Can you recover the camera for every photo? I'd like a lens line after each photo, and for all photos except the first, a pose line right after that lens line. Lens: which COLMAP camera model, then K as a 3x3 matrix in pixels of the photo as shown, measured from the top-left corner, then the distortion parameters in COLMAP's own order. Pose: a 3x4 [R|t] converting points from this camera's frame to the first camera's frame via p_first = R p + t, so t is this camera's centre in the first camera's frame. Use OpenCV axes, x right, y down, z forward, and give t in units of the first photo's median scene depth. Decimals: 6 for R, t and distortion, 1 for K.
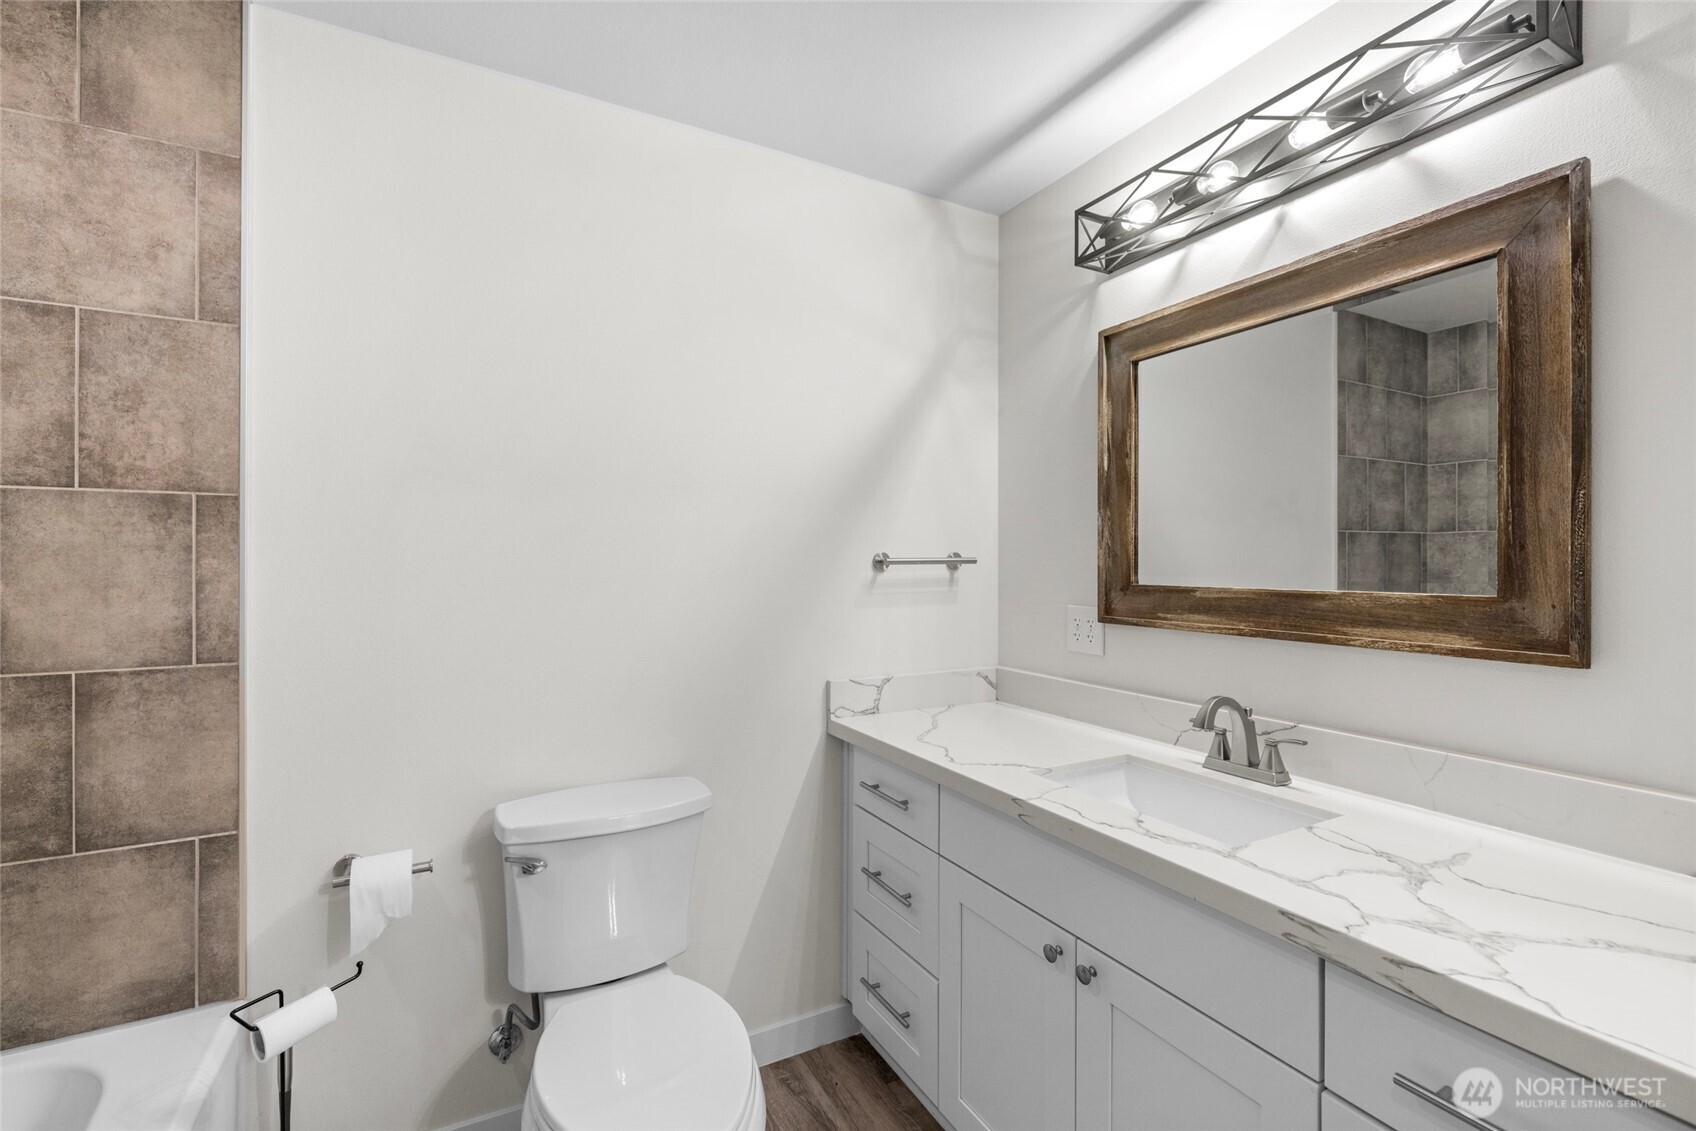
lens RADIAL K [[715.8, 0, 843.6], [0, 715.8, 565.5], [0, 0, 1]] dist [-0.002984, 0.000062]
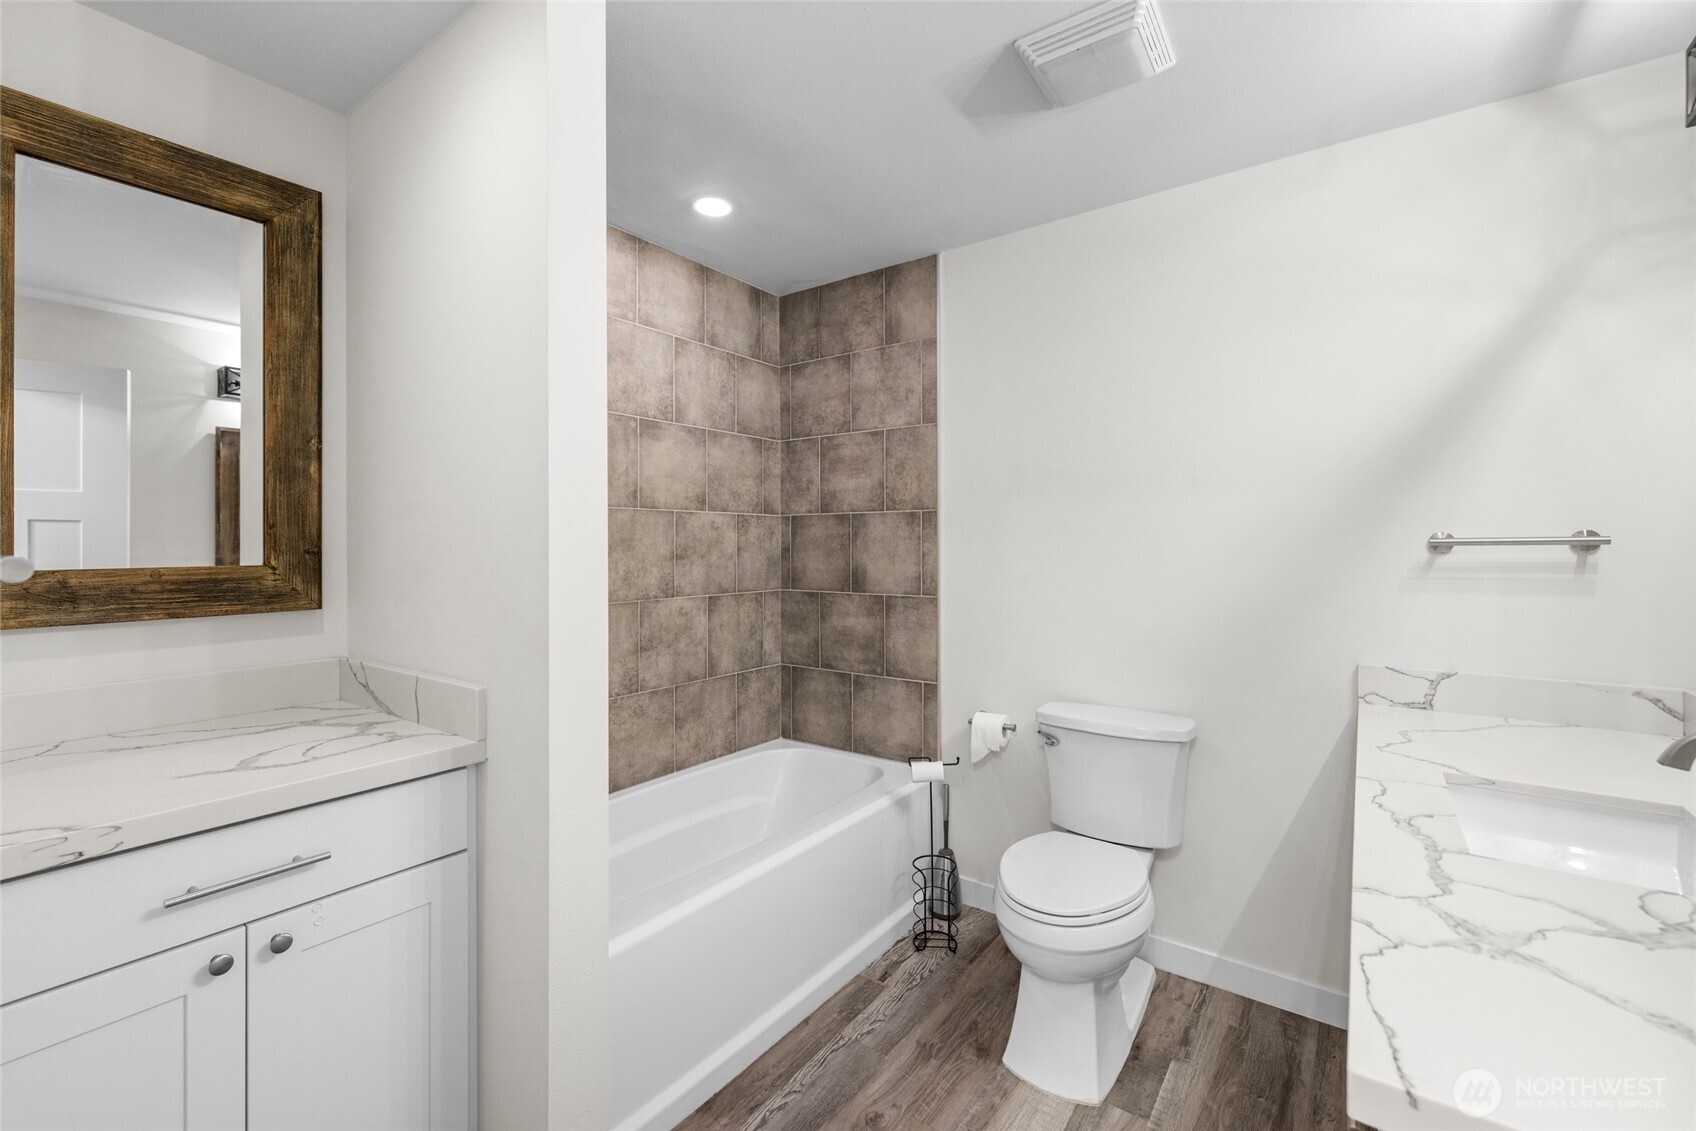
lens RADIAL K [[715.8, 0, 843.7], [0, 715.8, 553.4], [0, 0, 1]] dist [-0.002984, 0.000062]
pose [[0.449477, 0.009424, -0.893242, 0.811801], [0.000076, 0.999944, 0.010588, -0.001552], [0.893292, -0.004827, 0.449452, -0.106635]]
